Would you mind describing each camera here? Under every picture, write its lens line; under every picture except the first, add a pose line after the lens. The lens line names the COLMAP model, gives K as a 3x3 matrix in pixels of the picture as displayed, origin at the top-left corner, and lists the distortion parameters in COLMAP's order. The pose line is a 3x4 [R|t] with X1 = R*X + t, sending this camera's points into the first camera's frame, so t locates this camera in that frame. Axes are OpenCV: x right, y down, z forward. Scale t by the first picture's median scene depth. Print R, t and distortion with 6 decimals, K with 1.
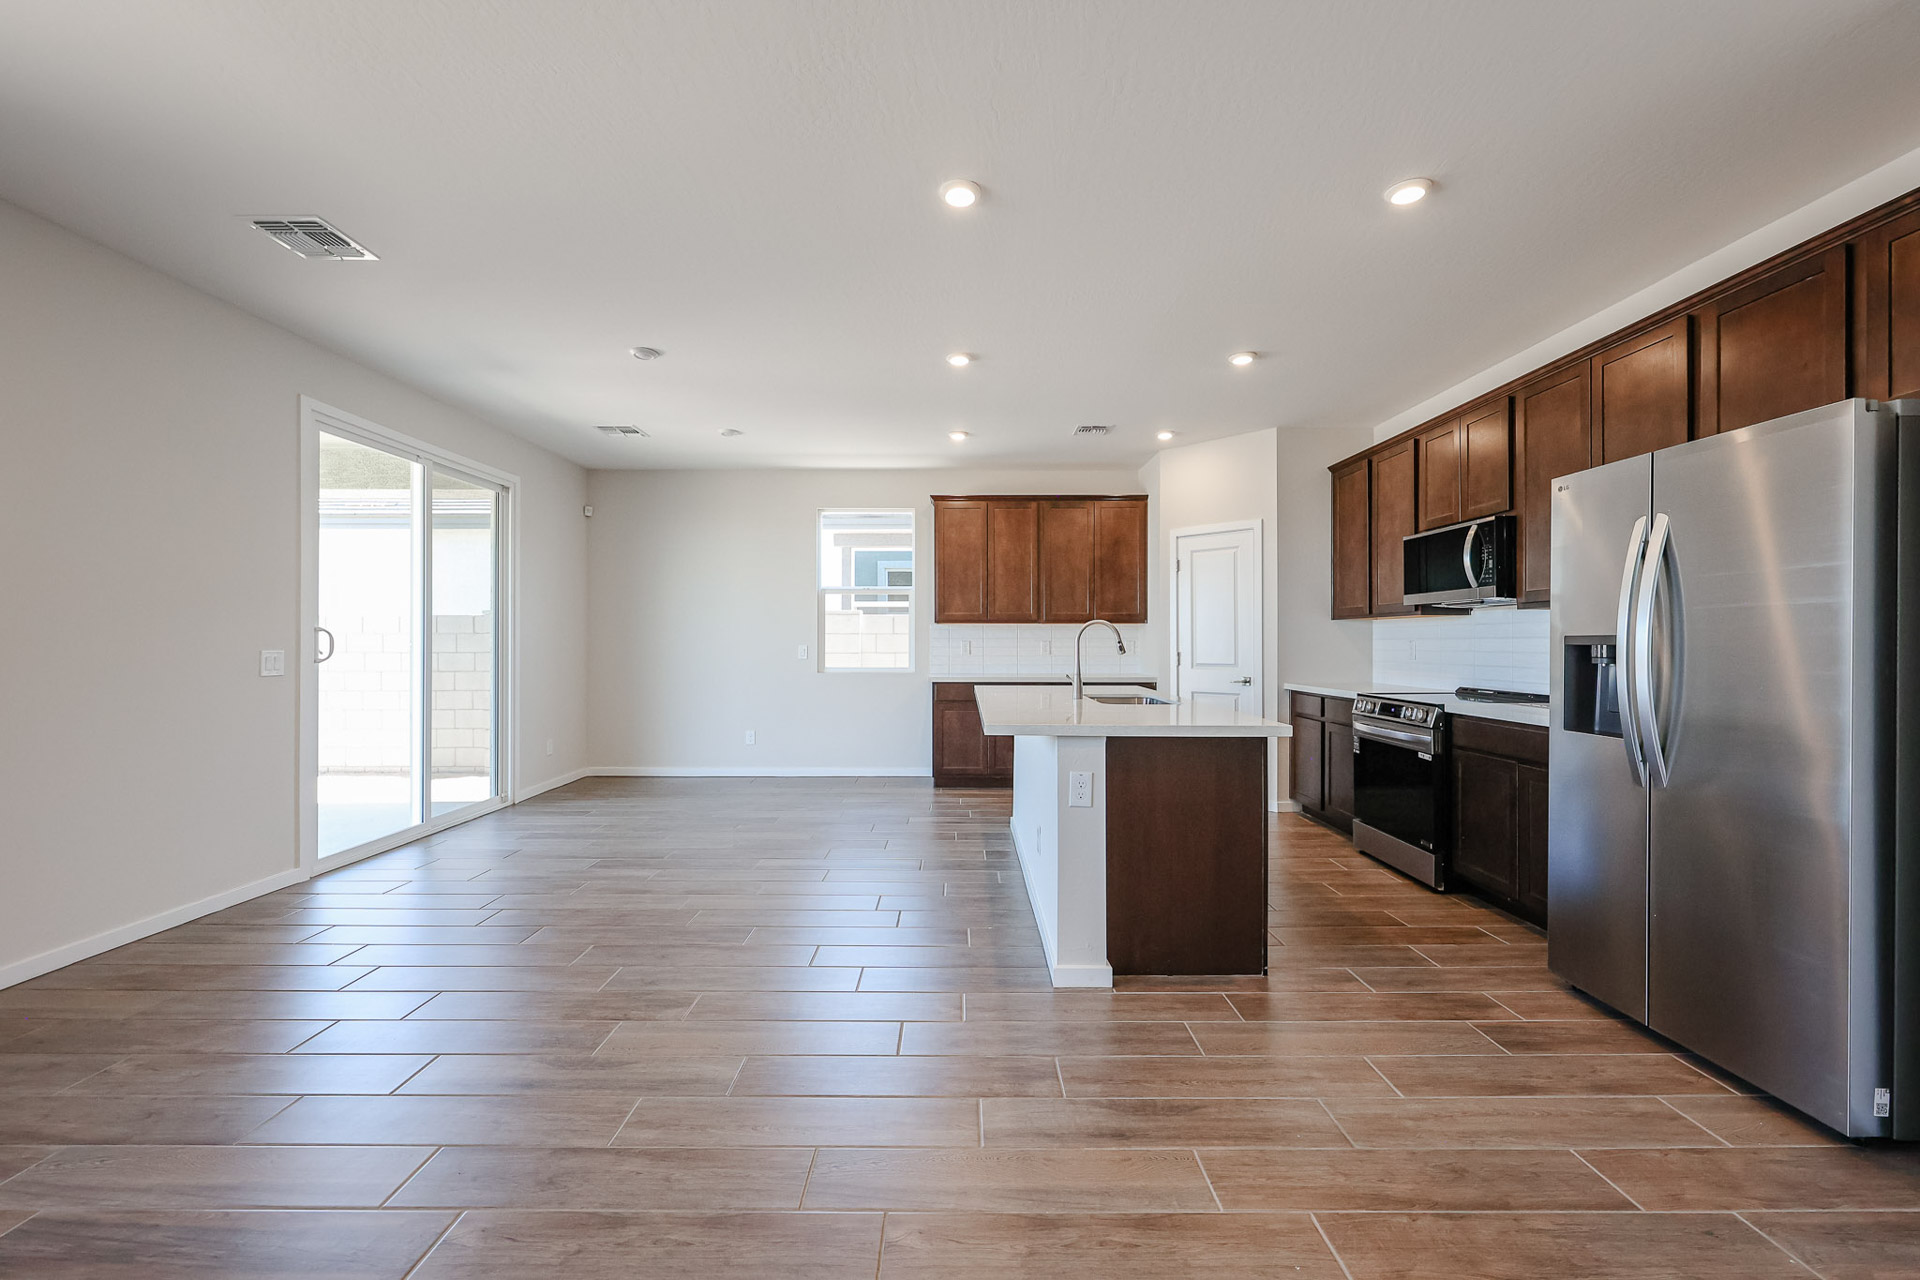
lens RADIAL K [[761.8, 0, 956.9], [0, 761.8, 640.7], [0, 0, 1]] dist [-0.000396, -0.000258]
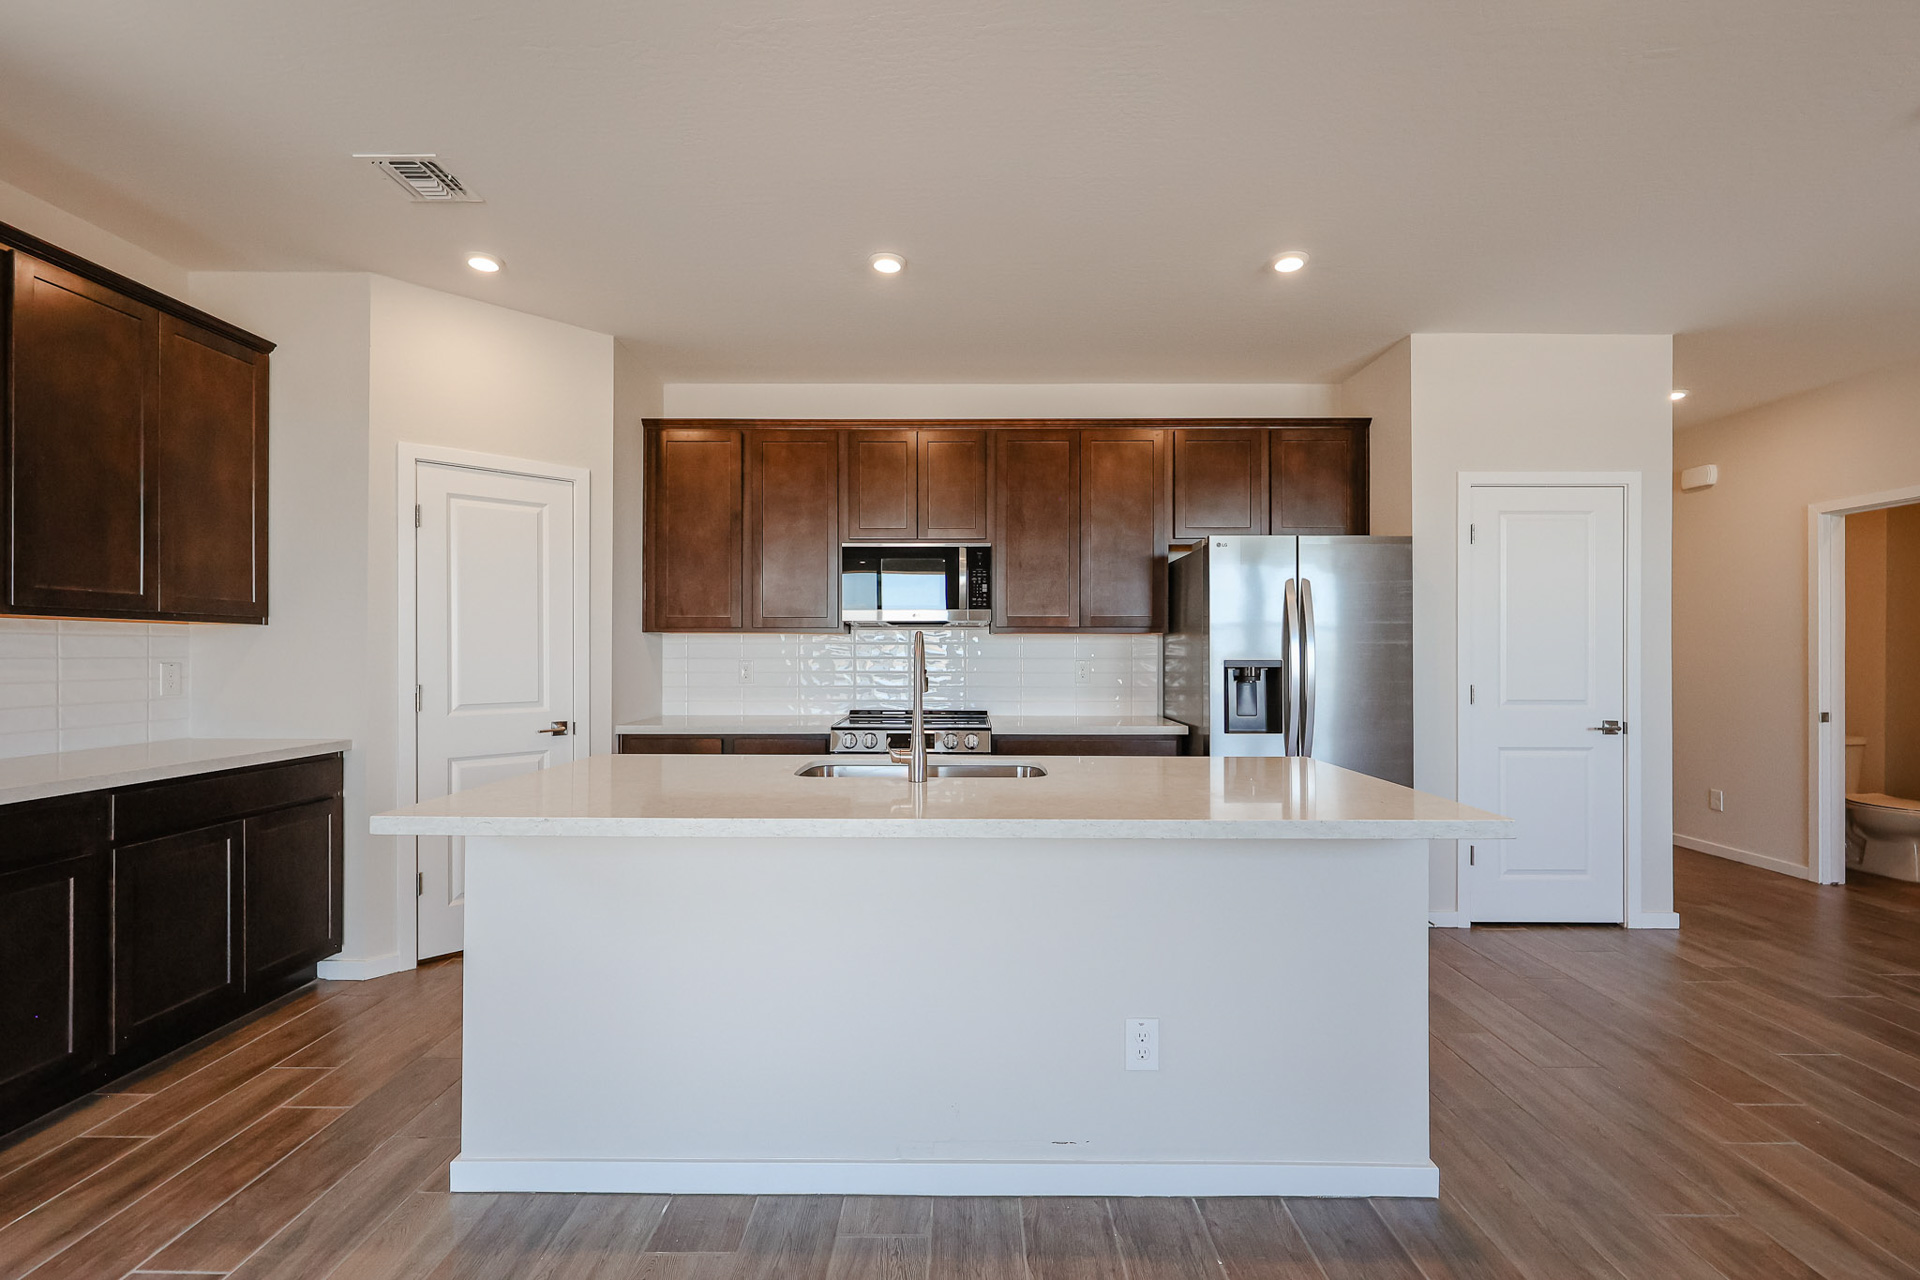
lens RADIAL K [[834.1, 0, 957.4], [0, 834.1, 652.3], [0, 0, 1]] dist [0.000469, 0.000090]
pose [[0.003666, 0.001262, 0.999992, -0.401217], [-0.002721, 0.999996, -0.001252, -0.010856], [-0.999990, -0.002717, 0.003670, 0.949485]]
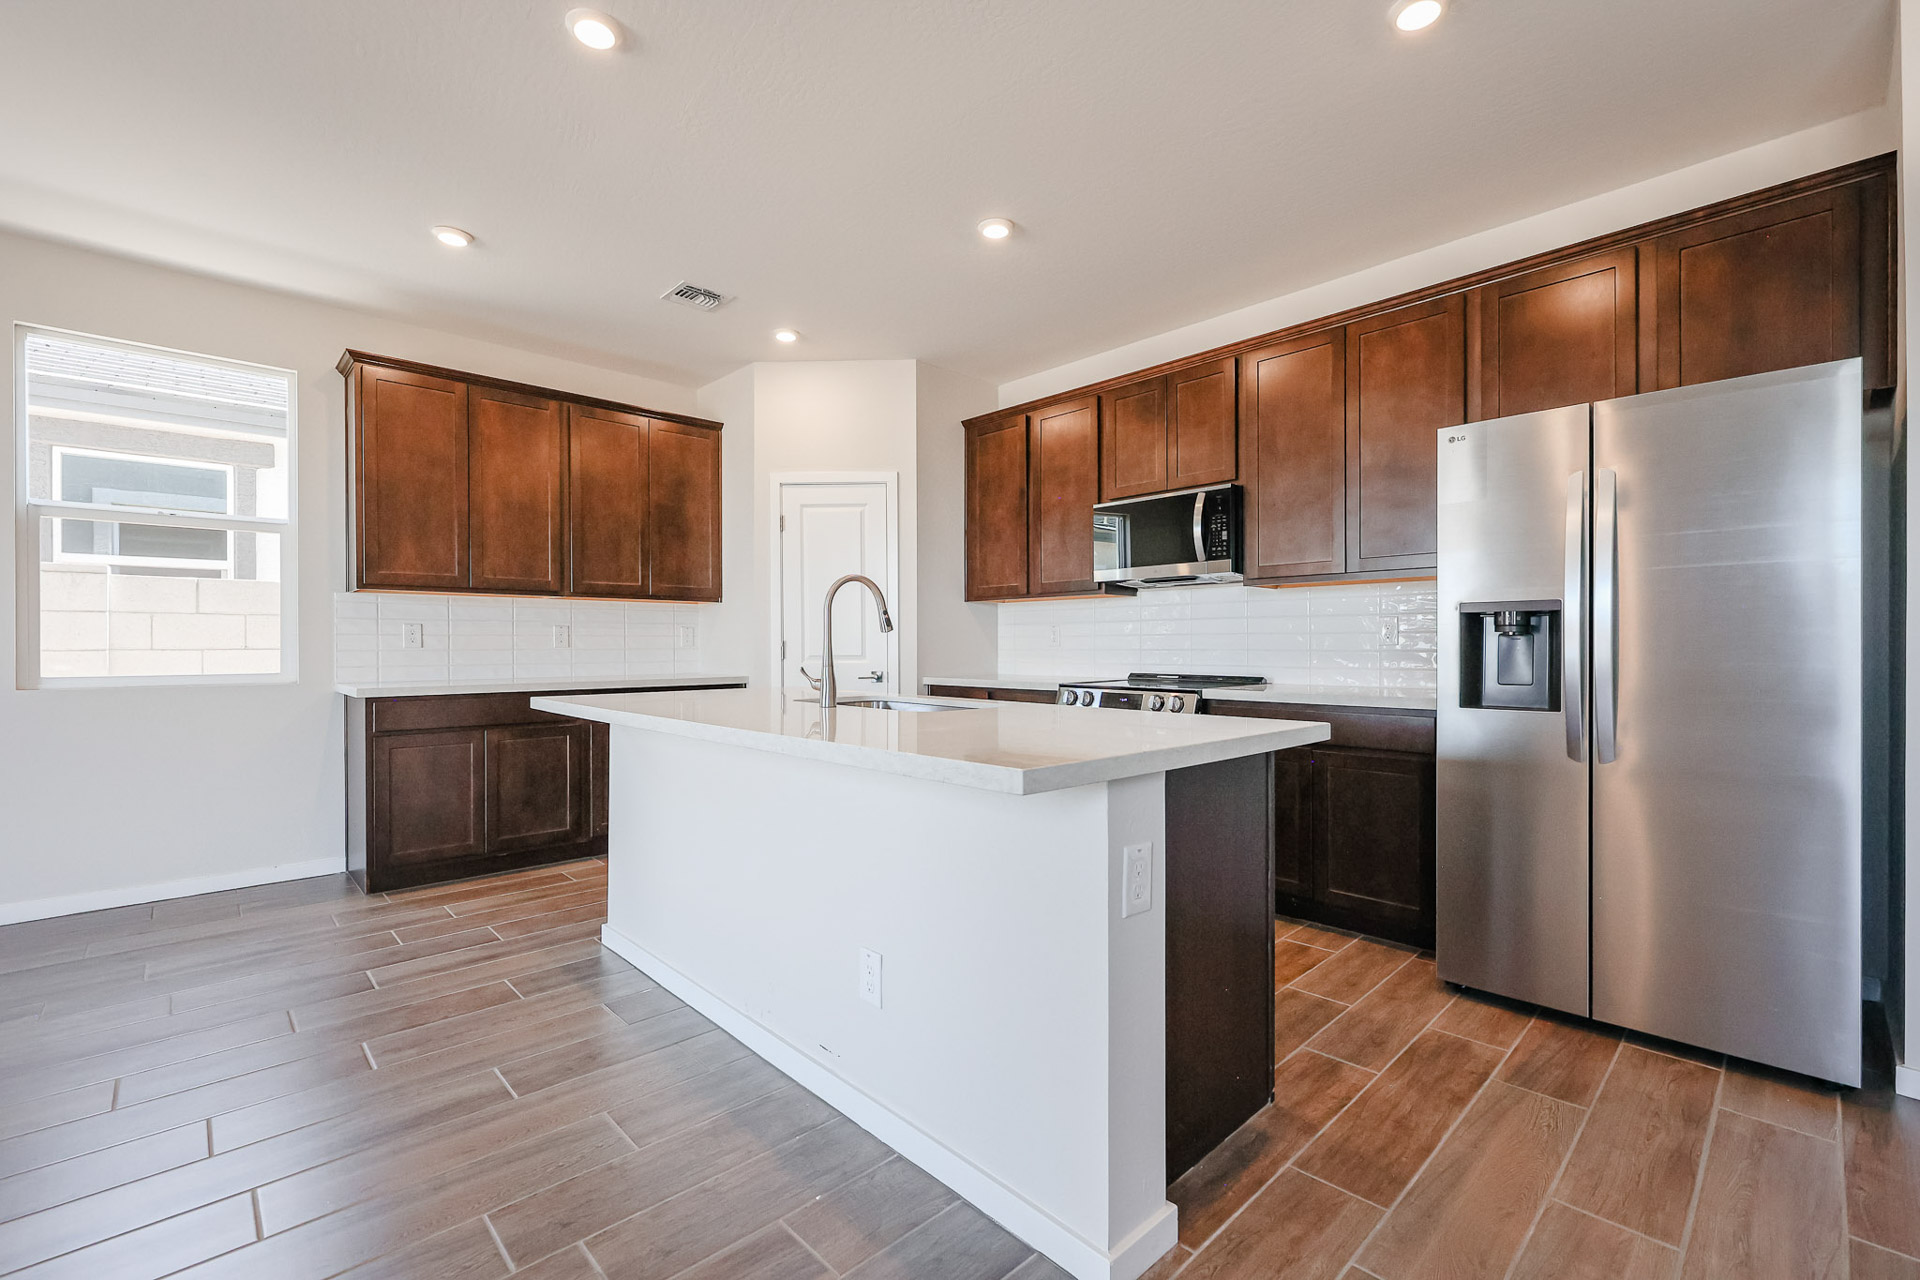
lens RADIAL K [[818.9, 0, 957.1], [0, 818.9, 647.4], [0, 0, 1]] dist [0.001694, -0.000138]
pose [[0.723808, -0.003847, 0.689991, -0.198441], [0.001236, 0.999990, 0.004279, 0.027214], [-0.690001, -0.002244, 0.723805, 0.465674]]
